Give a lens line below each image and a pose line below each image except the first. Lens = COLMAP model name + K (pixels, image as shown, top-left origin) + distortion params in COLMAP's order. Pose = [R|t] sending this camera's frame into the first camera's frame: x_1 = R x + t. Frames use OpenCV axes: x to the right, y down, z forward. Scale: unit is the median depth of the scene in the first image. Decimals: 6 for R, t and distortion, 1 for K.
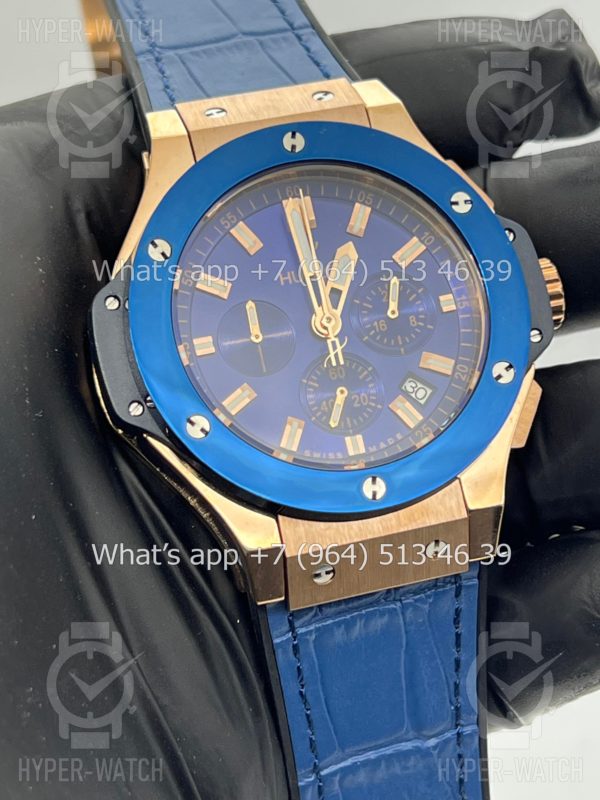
lens RADIAL K [[1812.2, 0, 298.3], [0, 1812.2, 403.1], [0, 0, 1]] dist [0.169060, 0.000000]
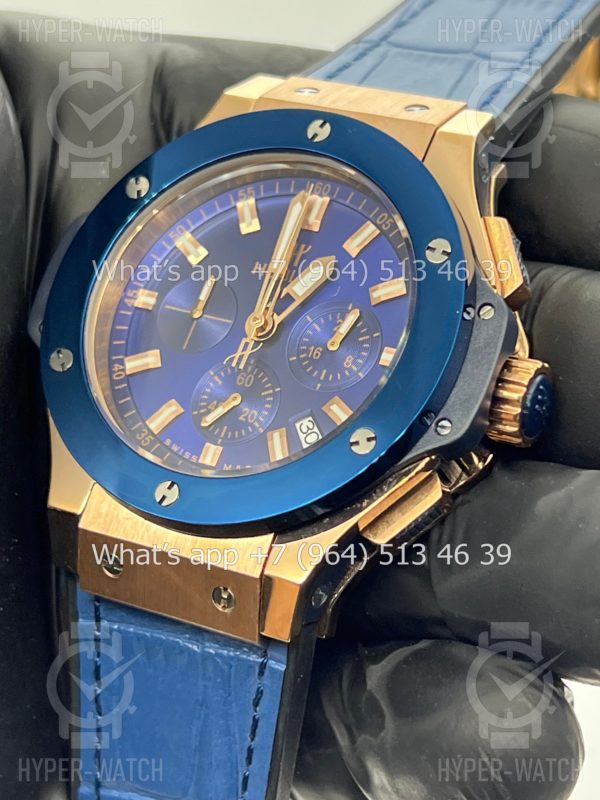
lens RADIAL K [[1812.2, 0, 302.8], [0, 1812.2, 401.5], [0, 0, 1]] dist [0.169060, 0.000000]
pose [[0.689694, 0.349195, -0.634338, 0.612668], [-0.410092, 0.910368, 0.055266, -0.067823], [0.596779, 0.222021, 0.771078, 0.328035]]
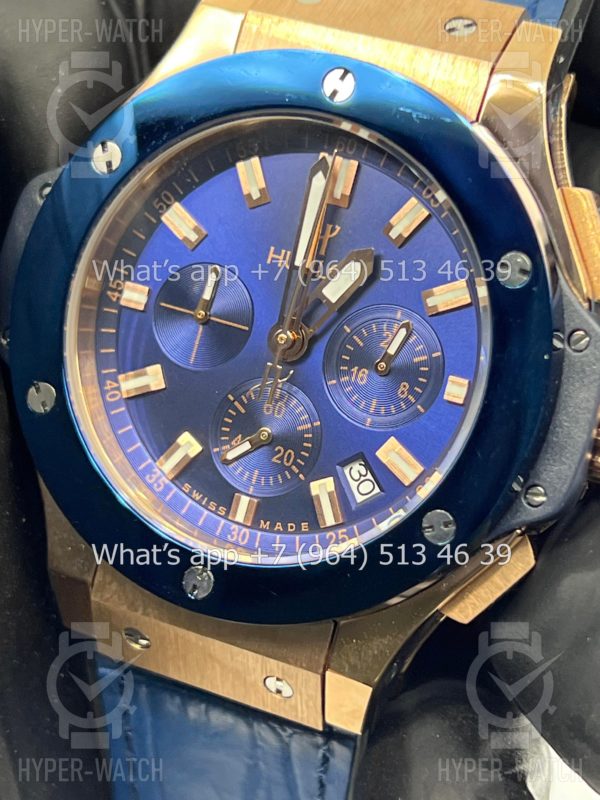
lens RADIAL K [[1812.2, 0, 320.3], [0, 1812.2, 396.2], [0, 0, 1]] dist [0.169060, 0.000000]
pose [[0.754181, 0.472598, -0.455920, 0.362092], [-0.337179, 0.874479, 0.348708, -0.278526], [0.563491, -0.109262, 0.818865, 0.418769]]
